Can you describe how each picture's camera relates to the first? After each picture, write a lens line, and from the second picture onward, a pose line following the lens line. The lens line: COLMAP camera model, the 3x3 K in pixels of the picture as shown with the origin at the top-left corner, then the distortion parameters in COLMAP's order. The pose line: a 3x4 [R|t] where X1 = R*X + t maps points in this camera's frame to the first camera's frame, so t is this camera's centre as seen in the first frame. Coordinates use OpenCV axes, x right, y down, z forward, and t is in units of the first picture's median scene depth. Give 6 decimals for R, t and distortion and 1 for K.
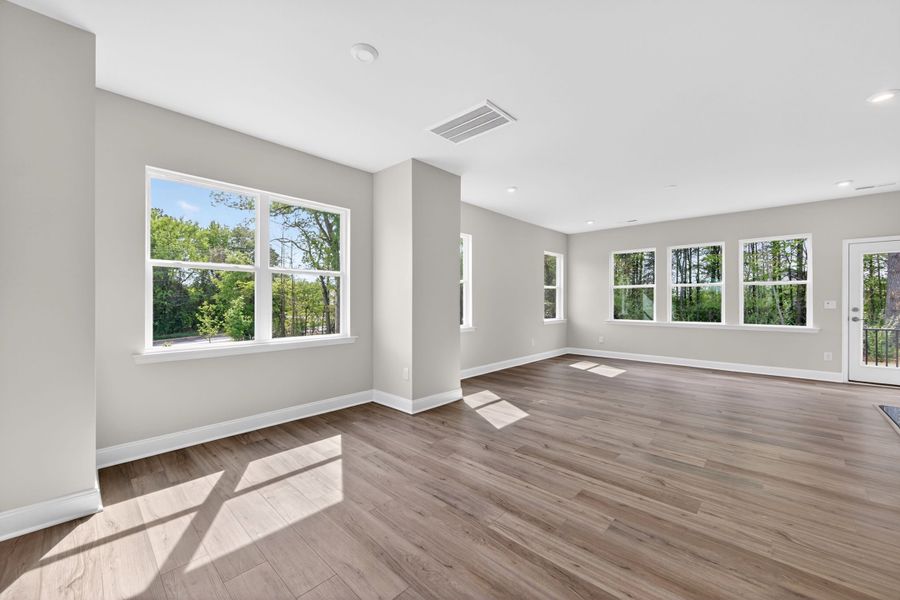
lens RADIAL K [[355.4, 0, 447.7], [0, 355.4, 302.5], [0, 0, 1]] dist [0.001390, -0.001897]
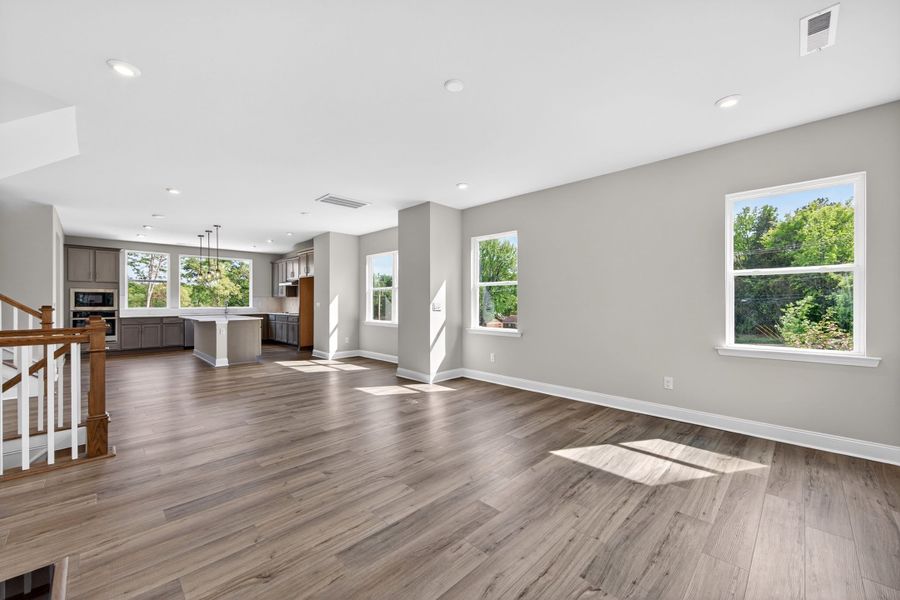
lens RADIAL K [[355.4, 0, 445.2], [0, 355.4, 302.1], [0, 0, 1]] dist [0.001390, -0.001897]
pose [[-0.037593, 0.000010, -0.999293, 1.348956], [-0.001642, 0.999999, 0.000072, -0.009470], [0.999292, 0.001644, -0.037593, 1.185817]]
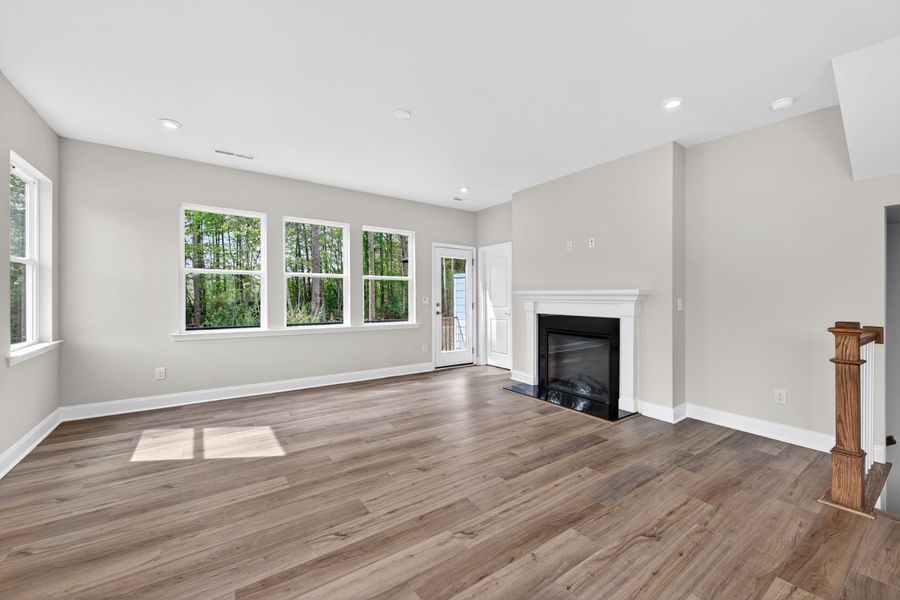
lens RADIAL K [[355.4, 0, 445.9], [0, 355.4, 297.8], [0, 0, 1]] dist [0.001390, -0.001897]
pose [[0.205015, -0.002713, 0.978755, 0.040719], [-0.000576, 0.999996, 0.002893, -0.007208], [-0.978759, -0.001157, 0.205012, 0.938918]]
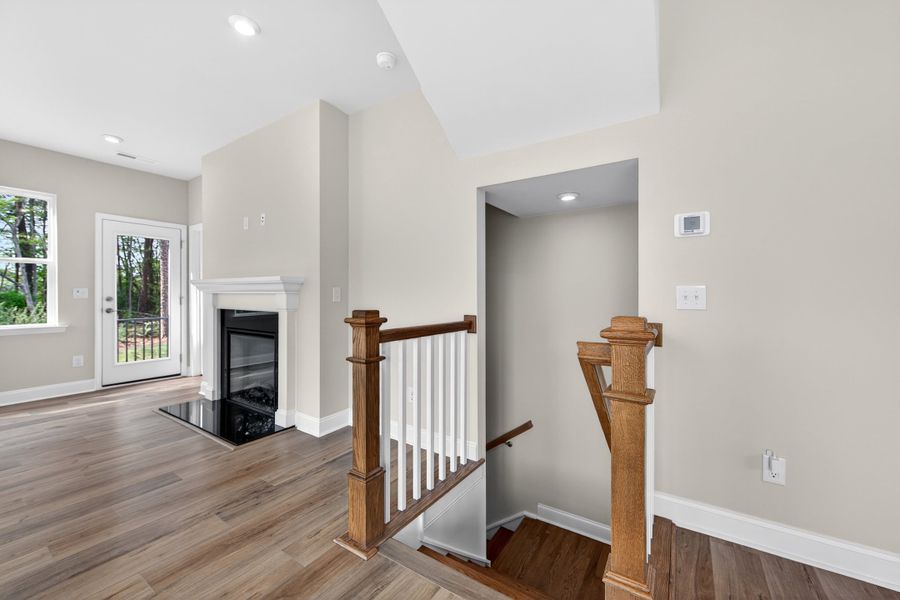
lens RADIAL K [[355.4, 0, 448.5], [0, 355.4, 293.9], [0, 0, 1]] dist [0.001390, -0.001897]
pose [[-0.164467, 0.000002, 0.986383, 0.240713], [0.000307, 1.000000, 0.000049, 0.010074], [-0.986382, 0.000311, -0.164467, 0.441503]]
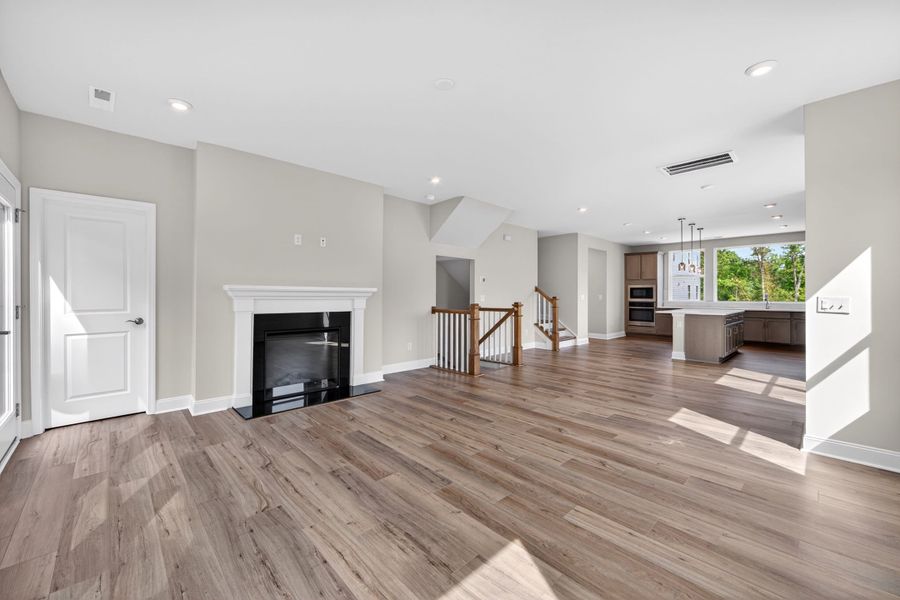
lens RADIAL K [[355.4, 0, 449.6], [0, 355.4, 292.3], [0, 0, 1]] dist [0.001390, -0.001897]
pose [[-0.998433, -0.006151, 0.055619, 0.690010], [-0.006332, 0.999975, -0.003073, -0.009218], [-0.055598, -0.003421, -0.998447, 1.807518]]
